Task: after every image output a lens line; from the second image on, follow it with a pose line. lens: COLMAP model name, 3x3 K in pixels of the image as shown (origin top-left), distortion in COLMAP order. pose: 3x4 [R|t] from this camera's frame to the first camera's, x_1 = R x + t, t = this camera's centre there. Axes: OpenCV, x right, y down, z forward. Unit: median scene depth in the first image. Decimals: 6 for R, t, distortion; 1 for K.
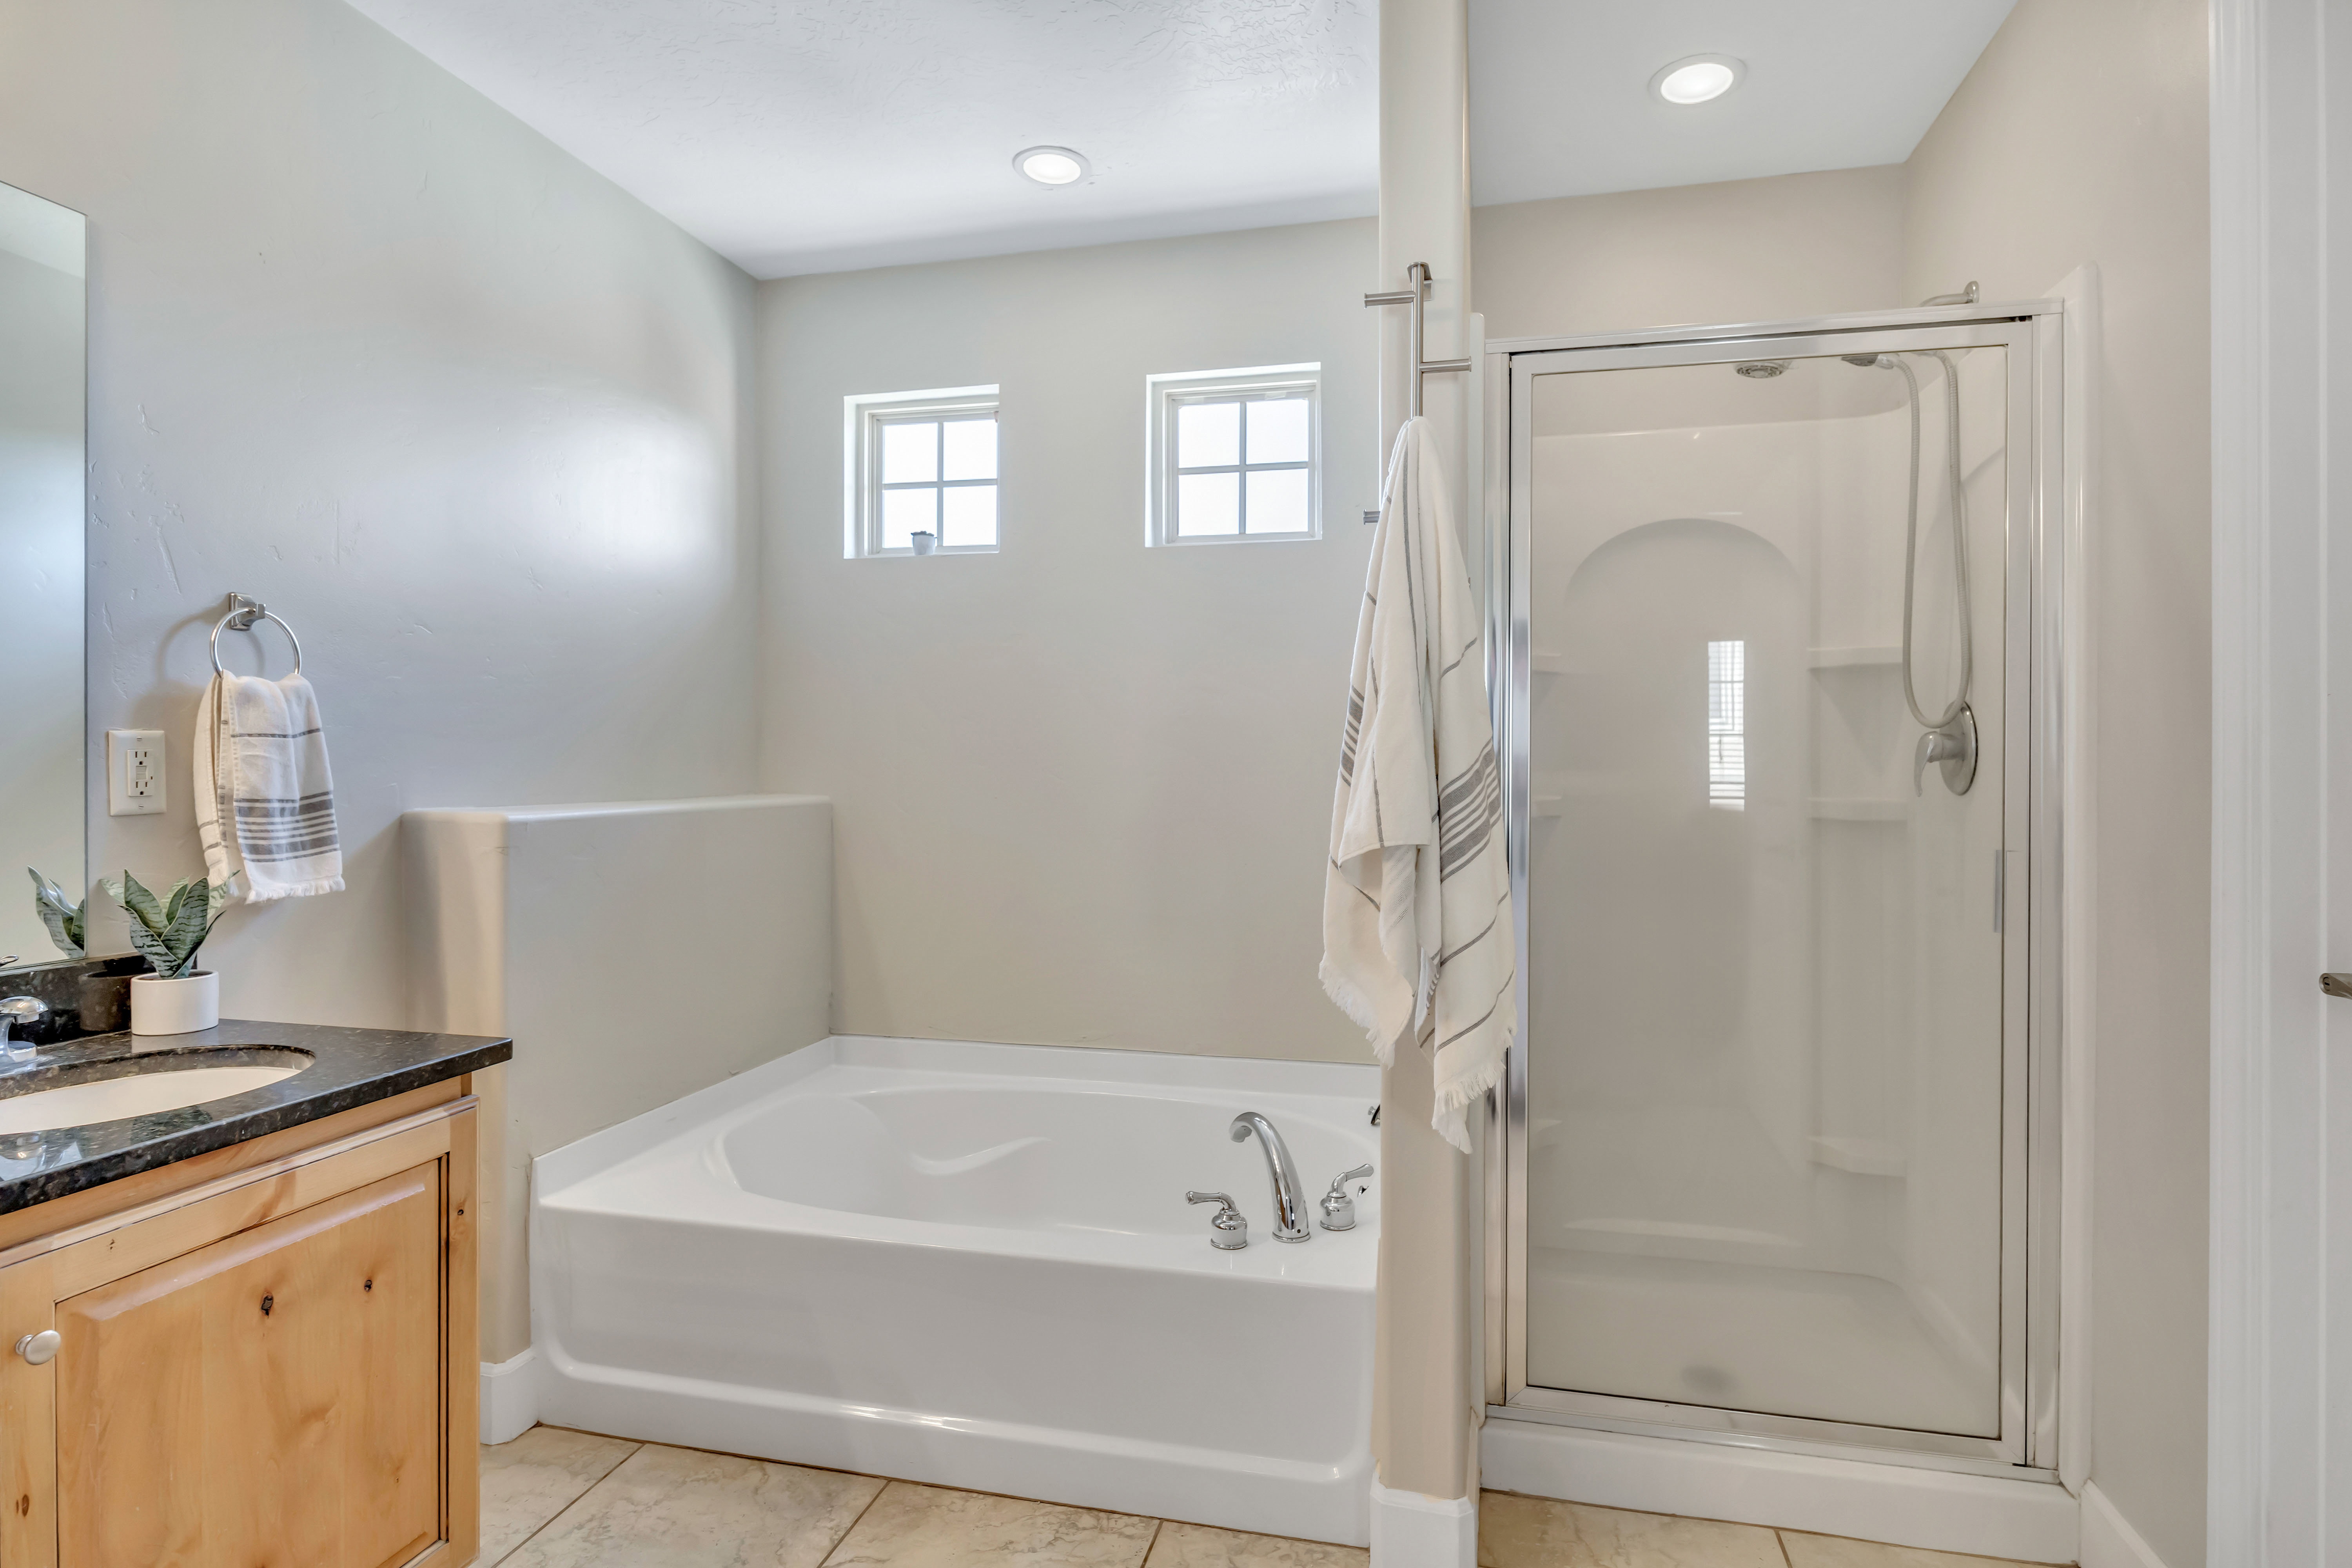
lens RADIAL K [[1255.2, 0, 1176.0], [0, 1255.2, 784.0], [0, 0, 1]] dist [-0.000991, -0.000023]
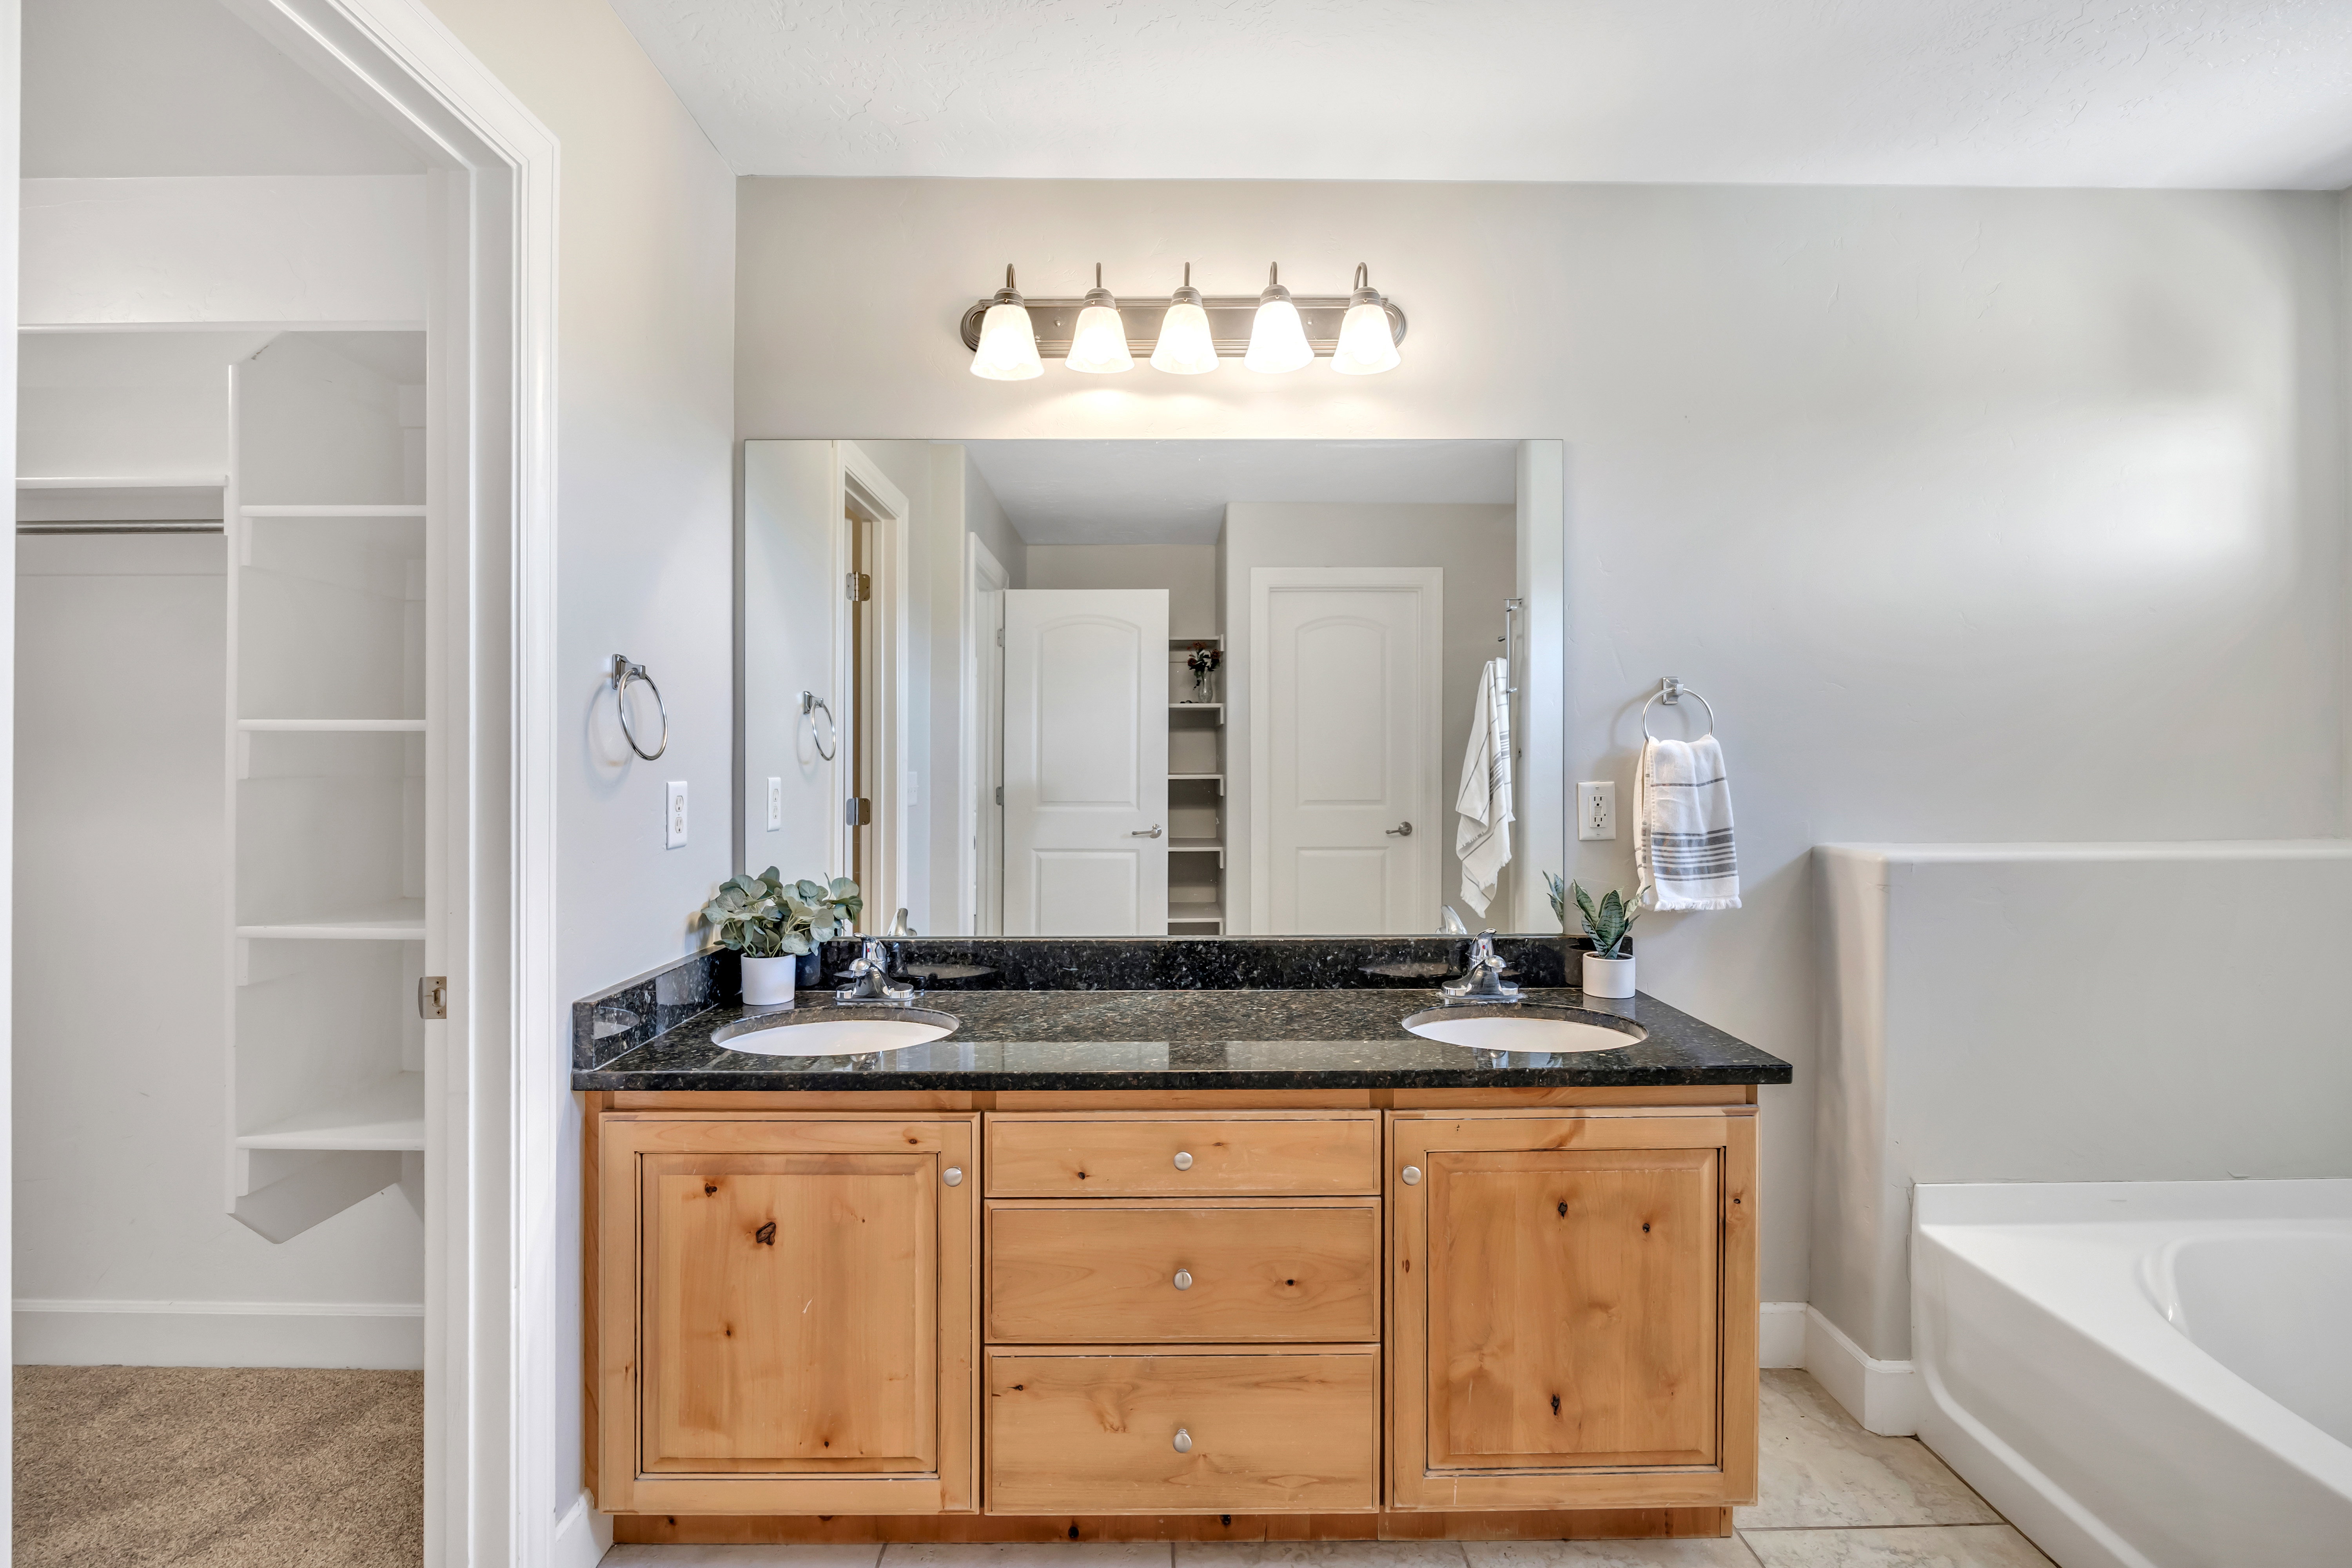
lens RADIAL K [[1055.6, 0, 1176.0], [0, 1055.6, 784.0], [0, 0, 1]] dist [-0.010115, -0.000087]
pose [[0.243199, 0.013525, -0.969882, 0.219895], [-0.009628, 0.999887, 0.011530, -0.047508], [0.969929, 0.006534, 0.243302, 0.224950]]
